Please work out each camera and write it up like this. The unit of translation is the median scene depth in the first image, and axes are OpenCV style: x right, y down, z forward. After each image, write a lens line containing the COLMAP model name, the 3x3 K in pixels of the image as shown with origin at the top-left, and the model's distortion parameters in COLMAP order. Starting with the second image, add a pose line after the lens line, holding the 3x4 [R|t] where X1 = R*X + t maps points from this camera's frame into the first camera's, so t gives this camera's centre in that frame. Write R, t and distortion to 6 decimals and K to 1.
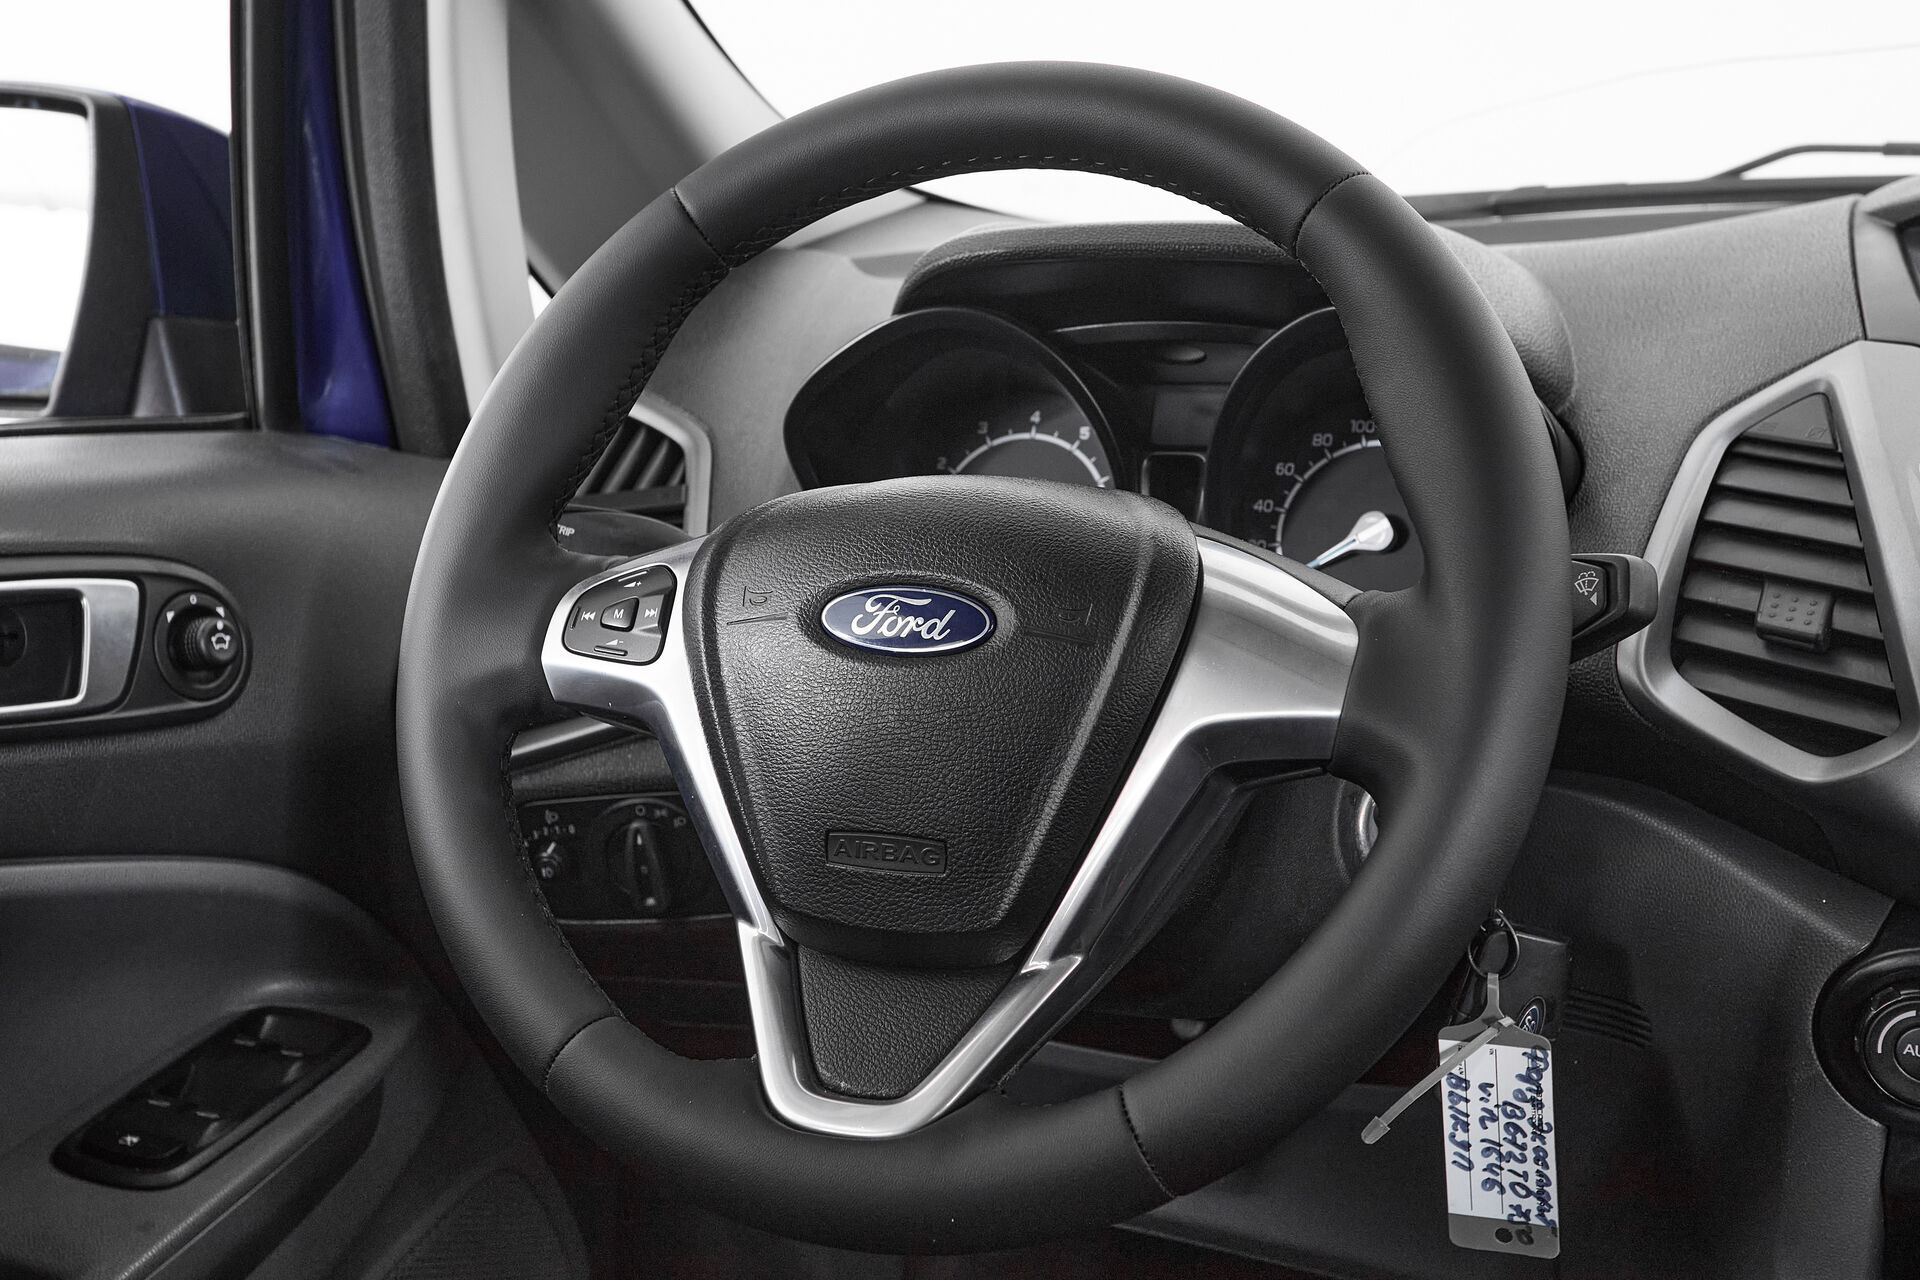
lens RADIAL K [[2425.2, 0, 926.7], [0, 2425.2, 632.2], [0, 0, 1]] dist [0.253721, 0.000000]
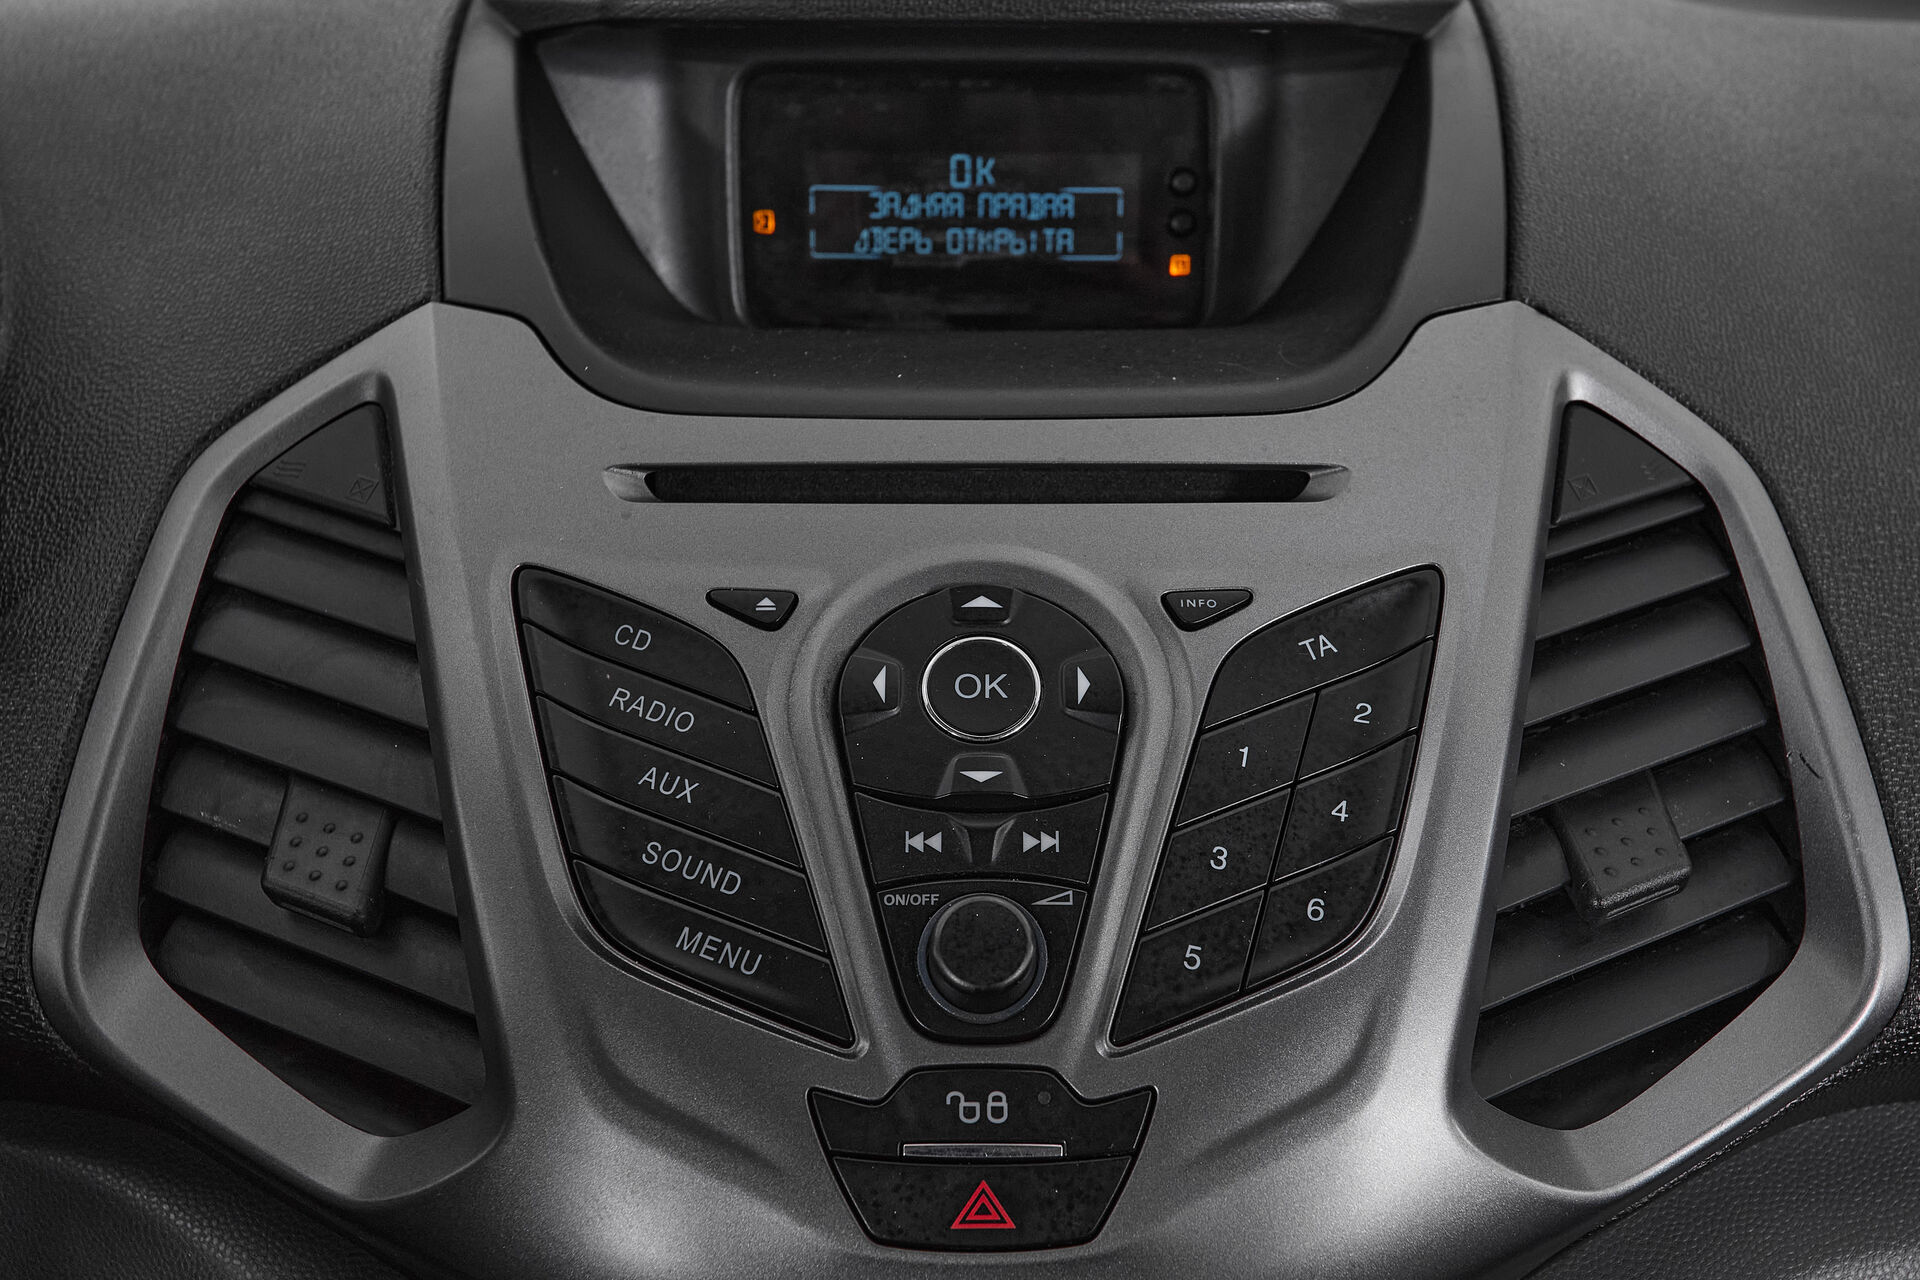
lens RADIAL K [[2363.5, 0, 991.8], [0, 2363.5, 654.3], [0, 0, 1]] dist [0.264377, 0.000000]
pose [[0.913959, -0.146378, 0.378488, 0.267557], [0.058889, 0.970647, 0.233189, -0.161063], [-0.401512, -0.190836, 0.895751, 0.430857]]
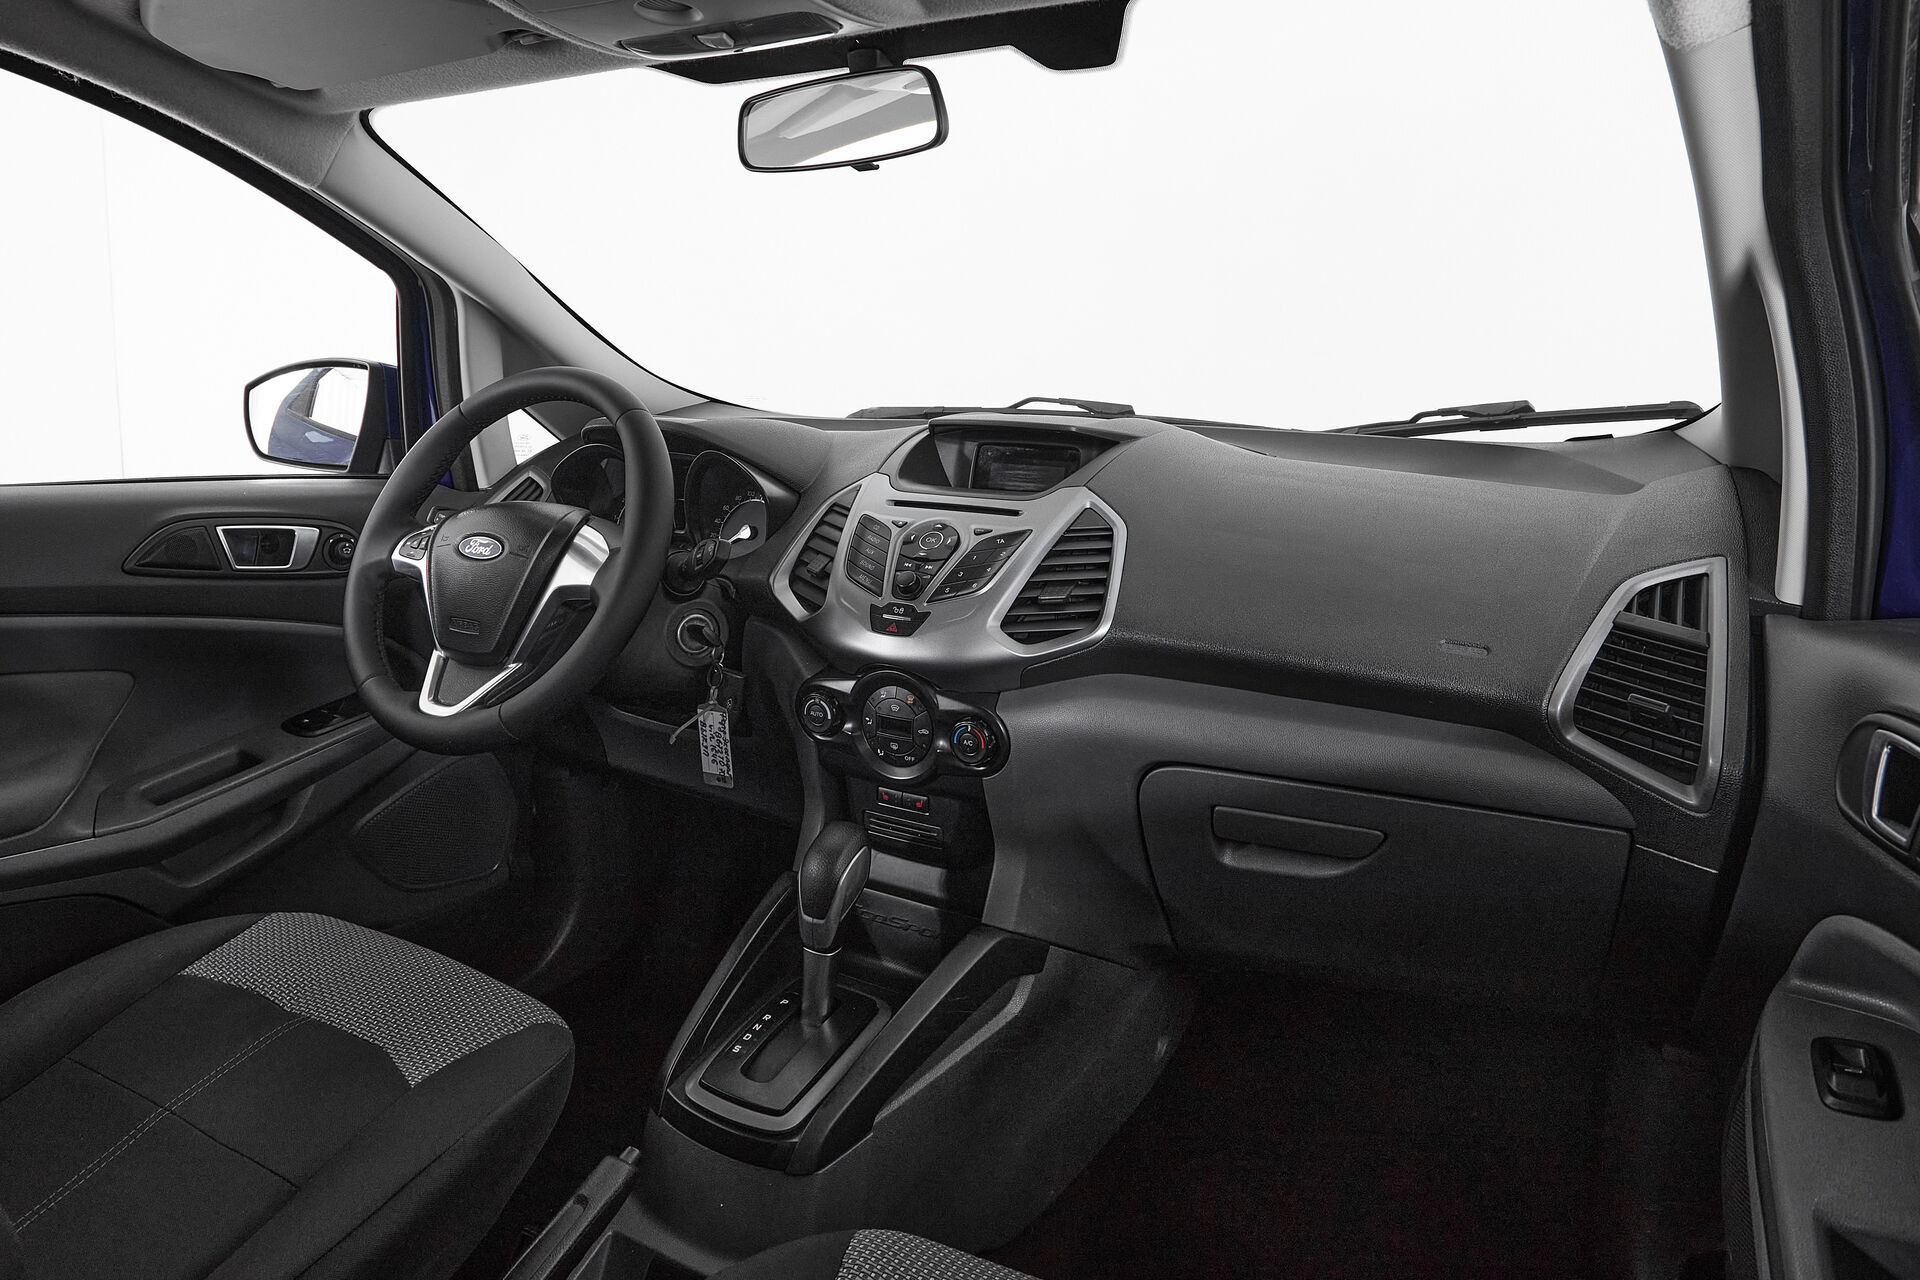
lens RADIAL K [[1181.5, 0, 911.8], [0, 1181.5, 470.2], [0, 0, 1]] dist [-0.008313, -0.002244]
pose [[0.992873, 0.042940, -0.111174, 0.567266], [-0.054124, 0.993553, -0.099619, 0.013418], [0.106179, 0.104927, 0.988795, -0.331869]]
